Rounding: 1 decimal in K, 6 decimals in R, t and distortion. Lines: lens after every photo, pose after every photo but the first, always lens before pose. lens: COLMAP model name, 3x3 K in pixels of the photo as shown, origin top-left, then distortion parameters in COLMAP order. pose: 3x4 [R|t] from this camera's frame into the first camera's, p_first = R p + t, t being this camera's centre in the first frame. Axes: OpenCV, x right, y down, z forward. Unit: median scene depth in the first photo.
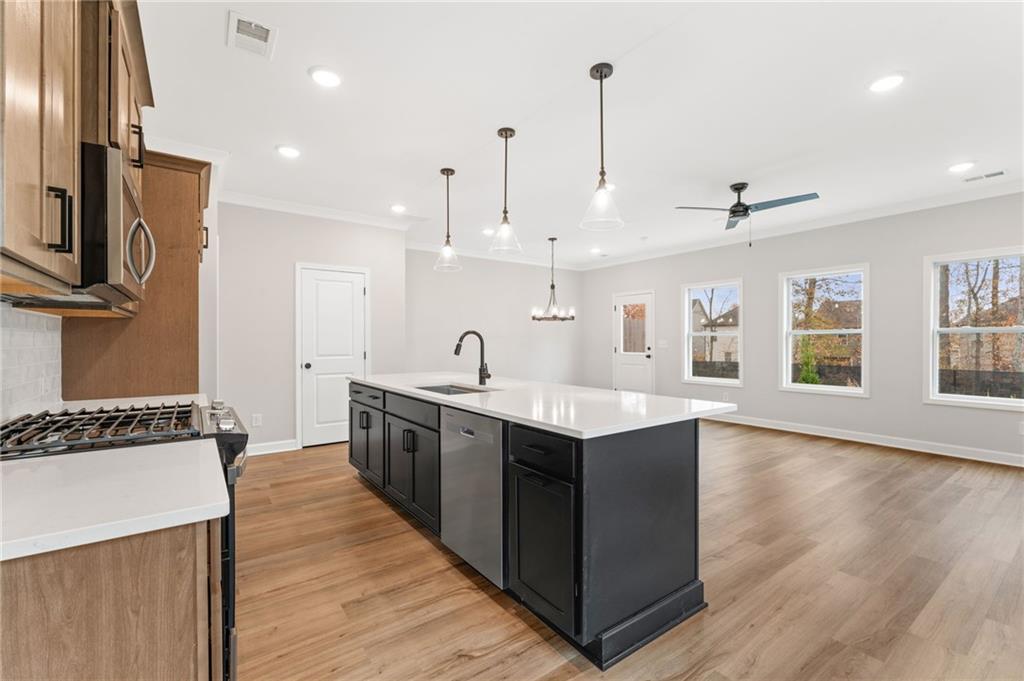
lens RADIAL K [[435.6, 0, 510.8], [0, 435.6, 346.0], [0, 0, 1]] dist [-0.000523, 0.000033]
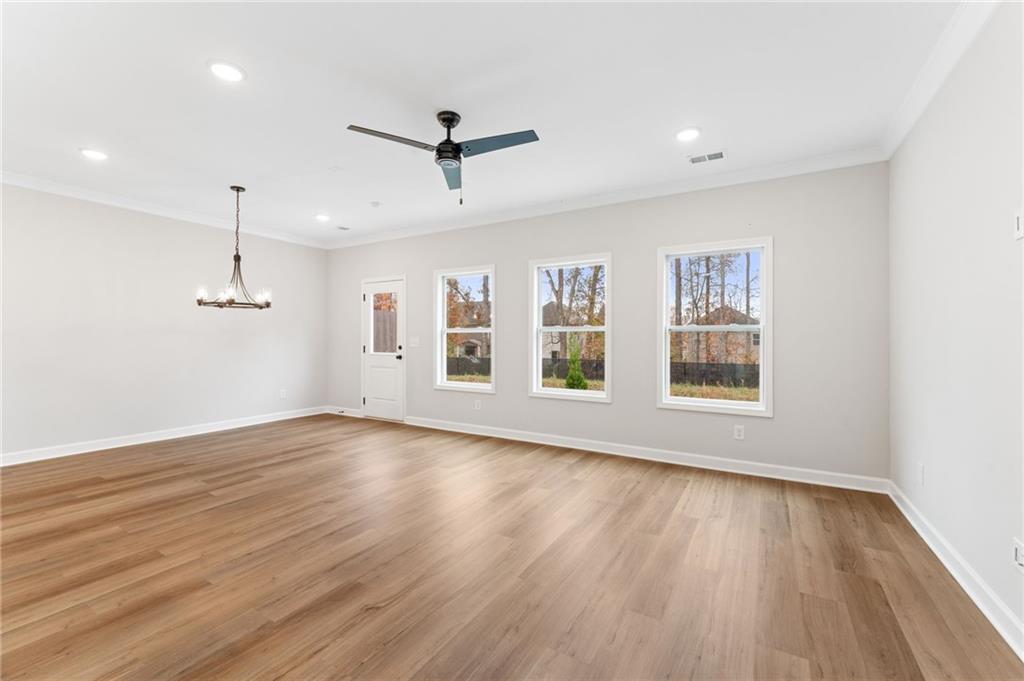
lens RADIAL K [[423.8, 0, 512.0], [0, 423.8, 340.5], [0, 0, 1]] dist [-0.000943, -0.000193]
pose [[0.918090, 0.003099, 0.396360, 0.220142], [-0.000275, 0.999974, -0.007180, -0.002013], [-0.396372, 0.006483, 0.918067, 0.212413]]
